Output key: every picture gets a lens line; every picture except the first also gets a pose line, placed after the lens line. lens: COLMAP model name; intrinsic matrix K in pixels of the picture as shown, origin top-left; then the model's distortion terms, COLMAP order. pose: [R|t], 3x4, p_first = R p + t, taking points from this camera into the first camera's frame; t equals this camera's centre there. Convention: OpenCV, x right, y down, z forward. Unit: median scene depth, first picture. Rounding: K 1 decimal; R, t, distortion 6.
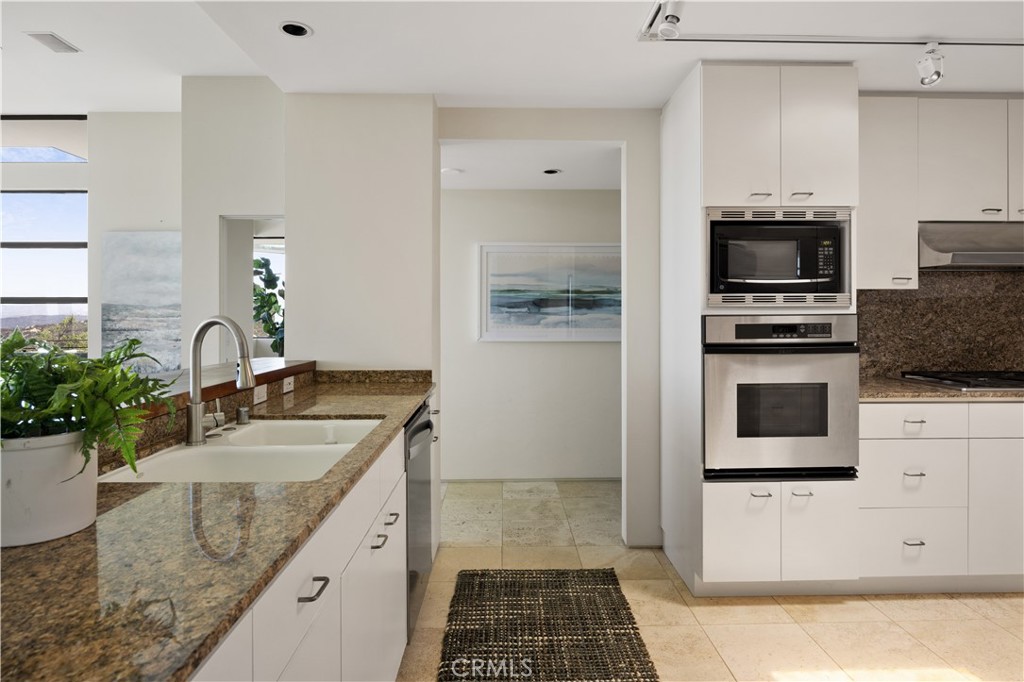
lens RADIAL K [[566.5, 0, 515.4], [0, 566.5, 316.3], [0, 0, 1]] dist [-0.003893, -0.000677]
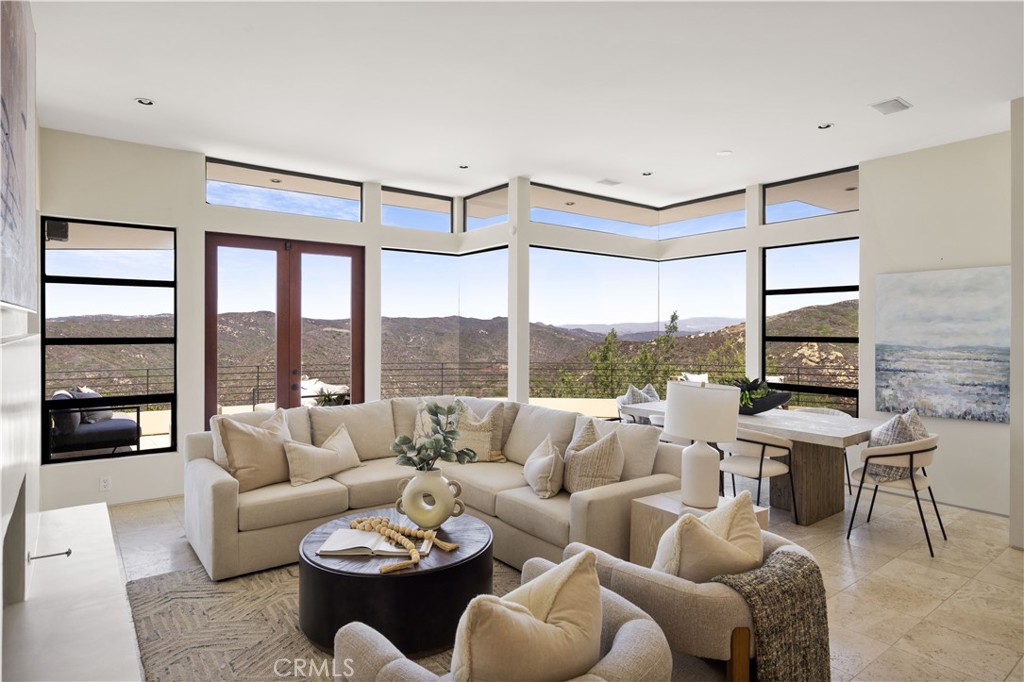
lens RADIAL K [[587.9, 0, 519.9], [0, 587.9, 340.3], [0, 0, 1]] dist [-0.000883, -0.000636]
pose [[0.600118, 0.015553, -0.799760, -0.260368], [-0.004746, 0.999863, 0.015883, -0.043431], [0.799897, -0.005736, 0.600109, -0.172807]]
